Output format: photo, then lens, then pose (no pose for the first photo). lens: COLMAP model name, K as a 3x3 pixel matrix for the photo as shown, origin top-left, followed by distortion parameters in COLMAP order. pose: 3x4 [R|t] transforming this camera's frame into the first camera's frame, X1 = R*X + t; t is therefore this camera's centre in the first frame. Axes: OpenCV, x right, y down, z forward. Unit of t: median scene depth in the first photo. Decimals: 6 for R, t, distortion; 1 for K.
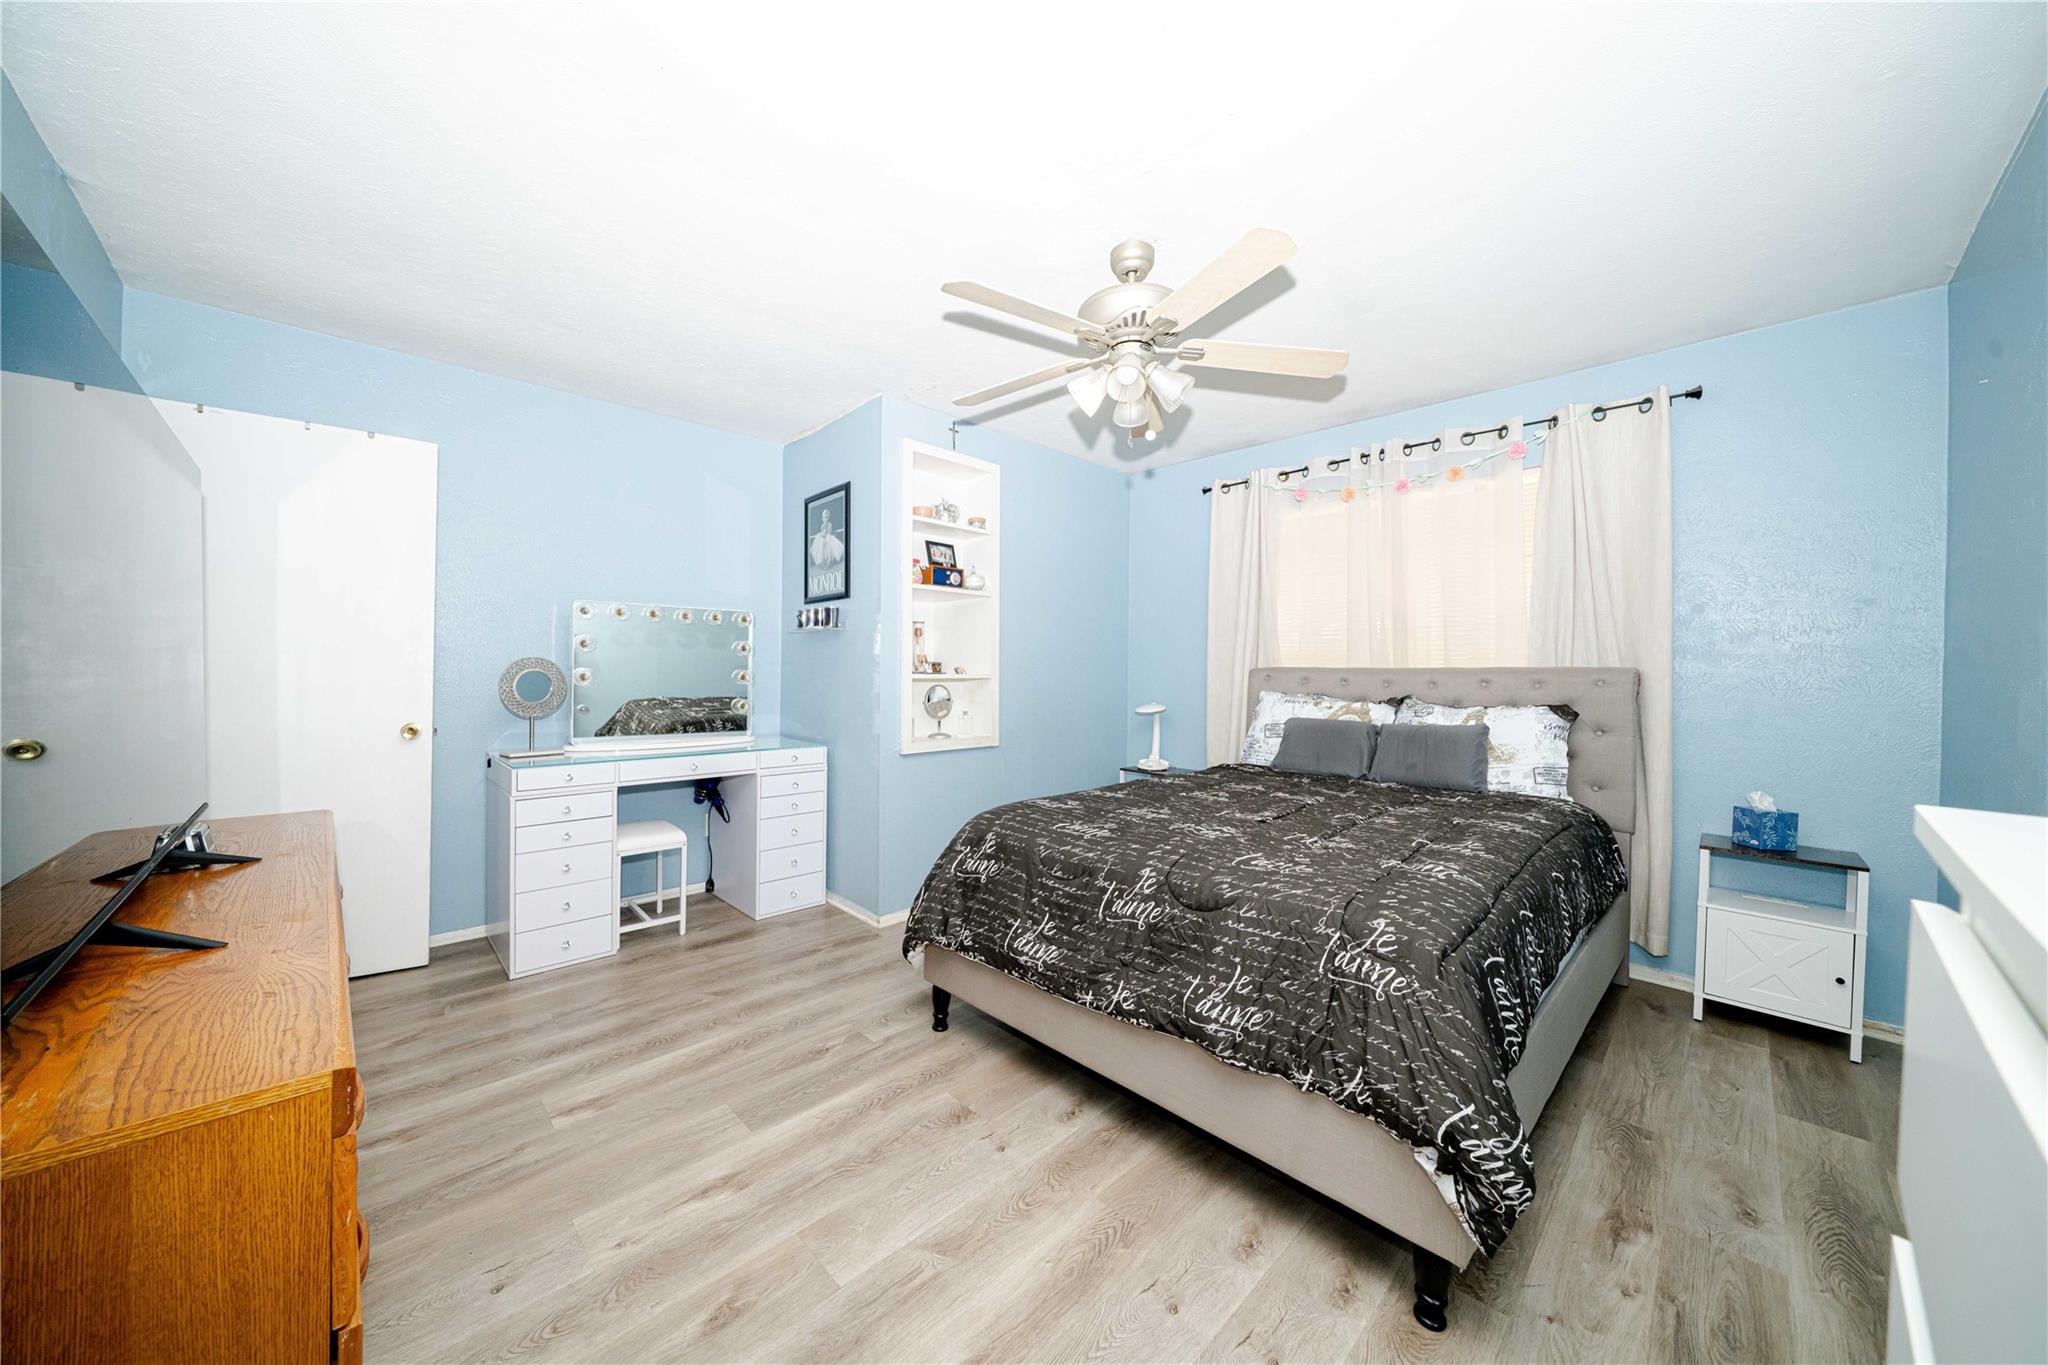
lens RADIAL K [[702.5, 0, 1019.3], [0, 702.5, 678.0], [0, 0, 1]] dist [-0.003442, 0.000044]
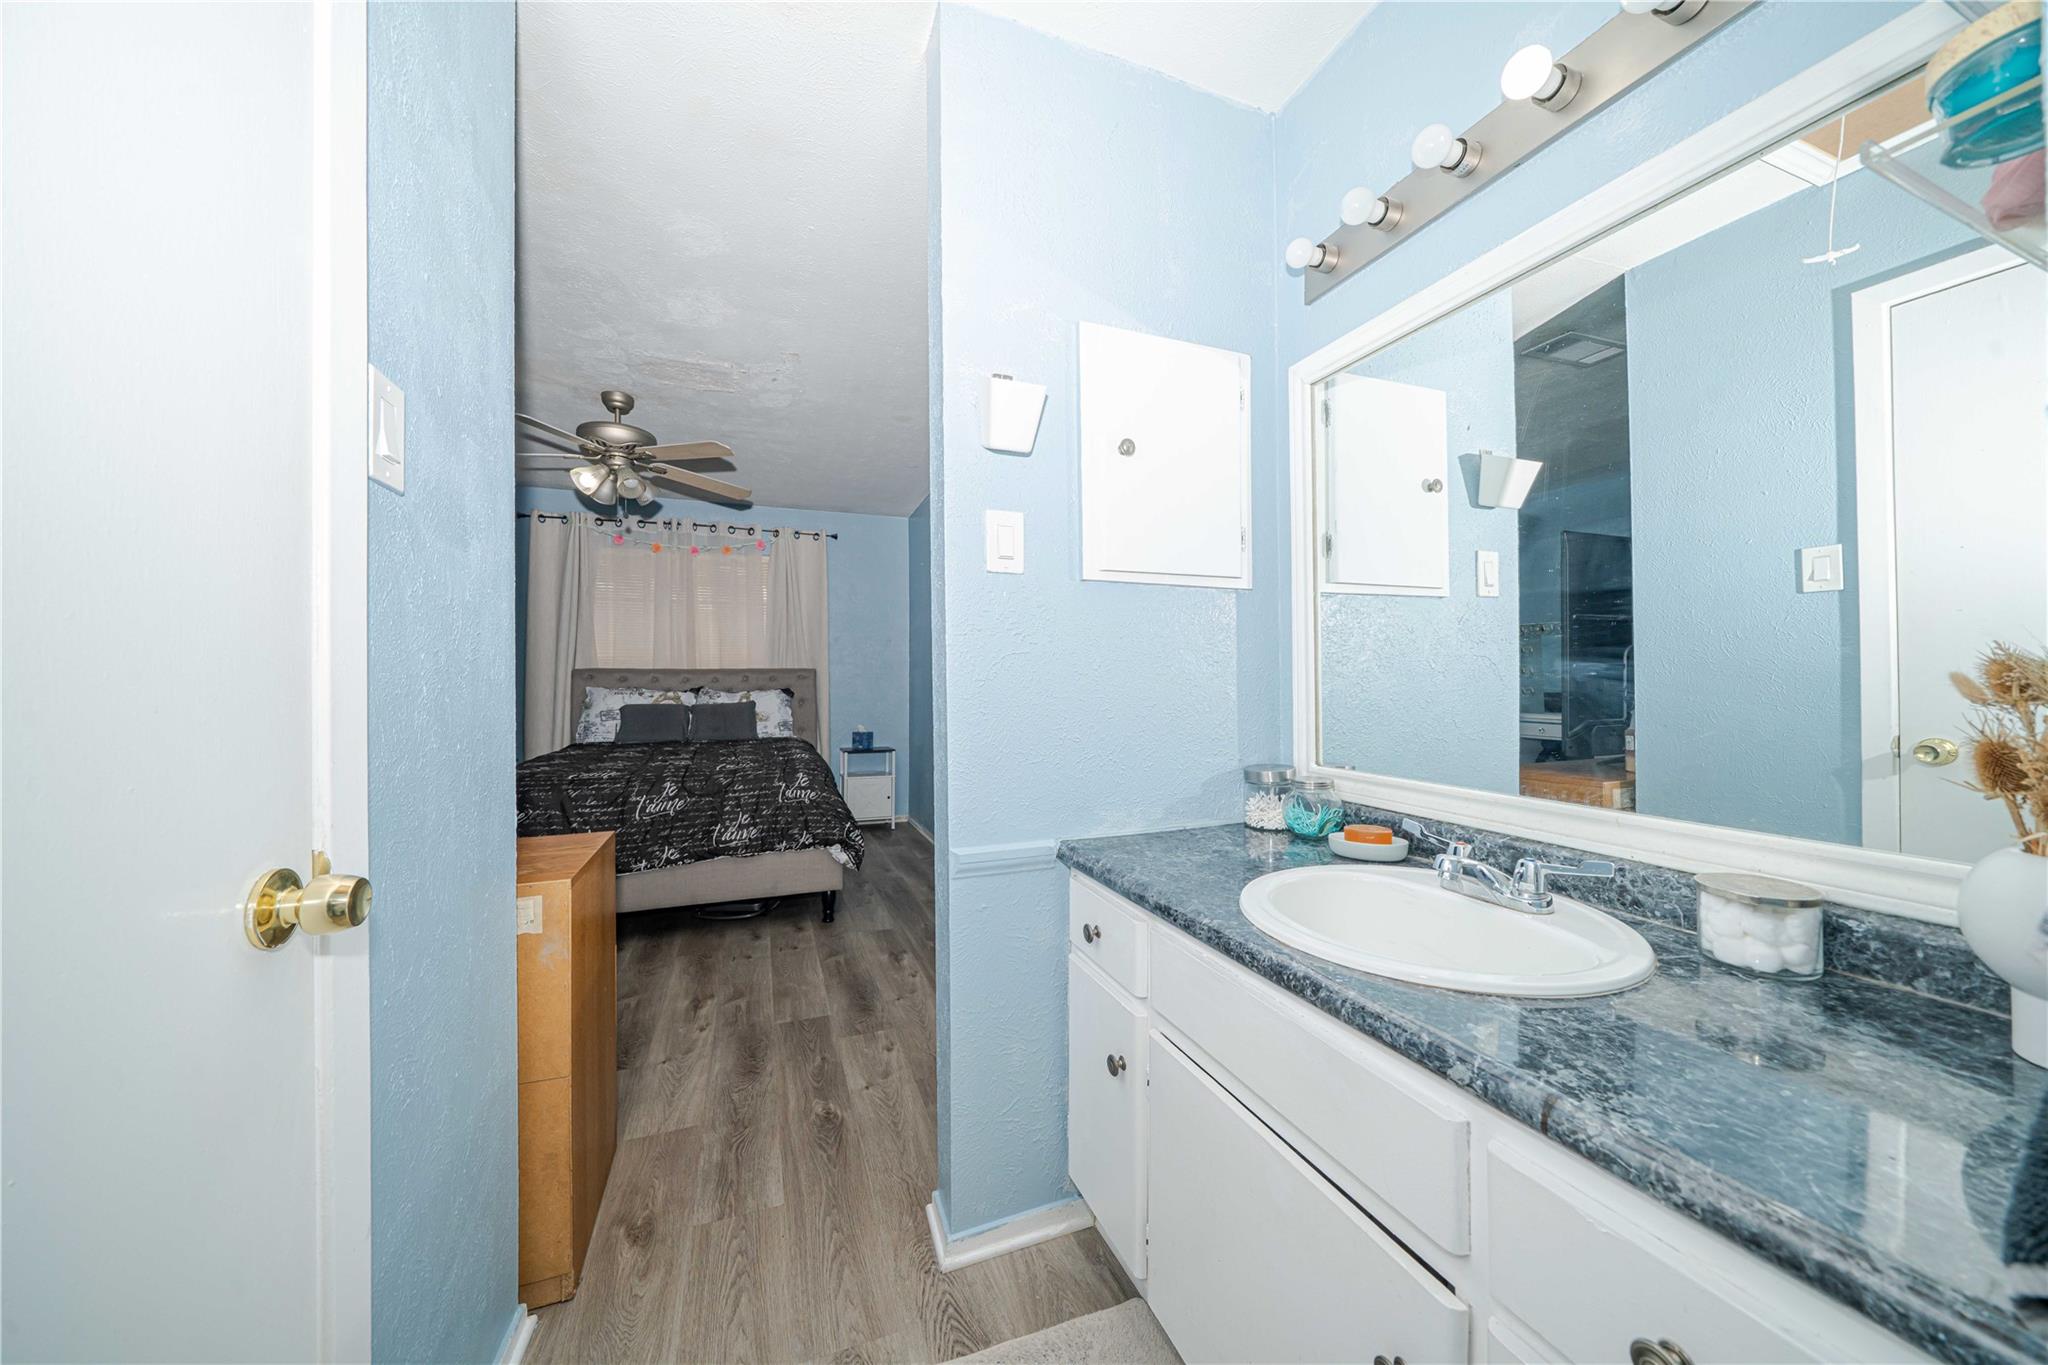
lens RADIAL K [[702.5, 0, 1019.3], [0, 702.5, 678.0], [0, 0, 1]] dist [-0.003442, 0.000044]
pose [[0.401012, -0.008648, 0.916032, -0.715542], [0.016874, 0.999856, 0.002052, 0.018374], [-0.915917, 0.014634, 0.401100, -0.328302]]
